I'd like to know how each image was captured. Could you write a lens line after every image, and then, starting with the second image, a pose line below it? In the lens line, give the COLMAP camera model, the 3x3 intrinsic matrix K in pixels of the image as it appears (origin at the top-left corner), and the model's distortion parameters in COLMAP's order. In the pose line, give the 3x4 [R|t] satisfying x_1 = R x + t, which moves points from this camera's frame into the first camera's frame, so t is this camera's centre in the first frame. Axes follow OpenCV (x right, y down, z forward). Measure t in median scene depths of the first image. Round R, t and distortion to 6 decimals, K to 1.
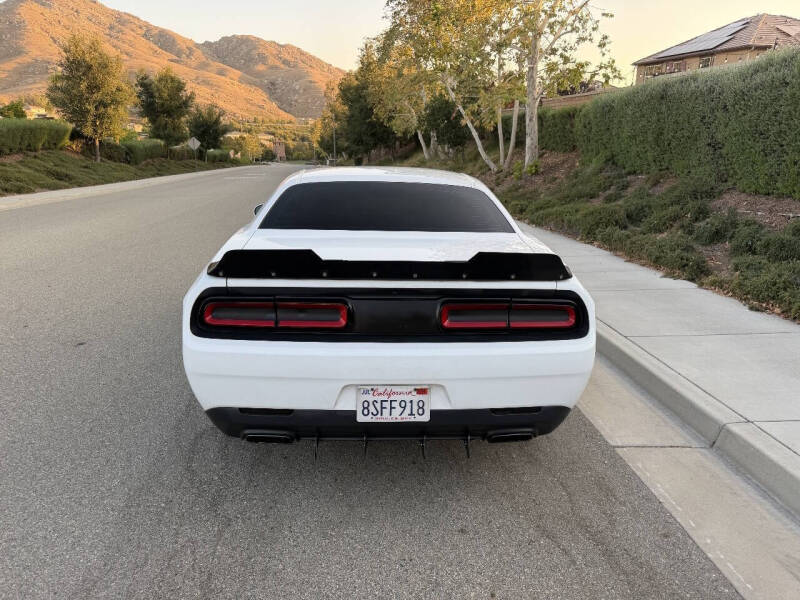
lens RADIAL K [[592.3, 0, 396.6], [0, 592.3, 300.5], [0, 0, 1]] dist [-0.013481, -0.005106]
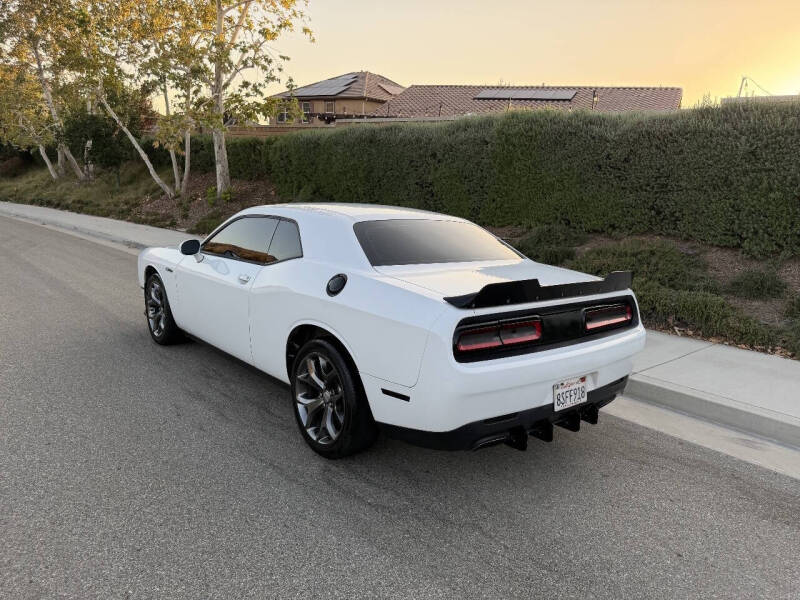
lens RADIAL K [[594.6, 0, 400.0], [0, 594.6, 300.0], [0, 0, 1]] dist [0.047018, -0.002266]
pose [[0.779131, -0.082076, 0.621465, -0.104341], [0.107853, 0.994159, -0.003919, -0.006090], [-0.617514, 0.070080, 0.783432, 0.017432]]
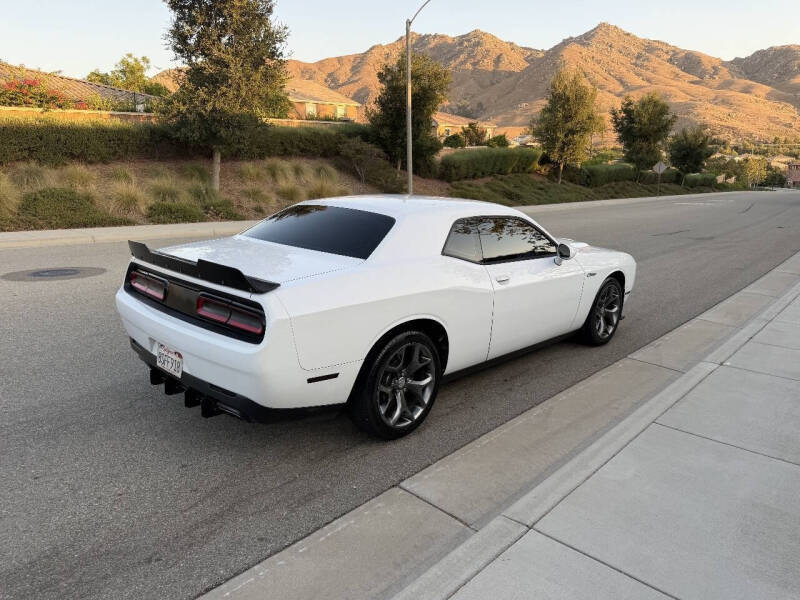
lens RADIAL K [[592.3, 0, 396.6], [0, 592.3, 300.5], [0, 0, 1]] dist [-0.013481, -0.005106]
pose [[0.677626, 0.154902, -0.718908, 0.127939], [-0.181080, 0.982612, 0.041041, -0.011437], [0.712765, 0.102369, 0.693893, 0.036820]]
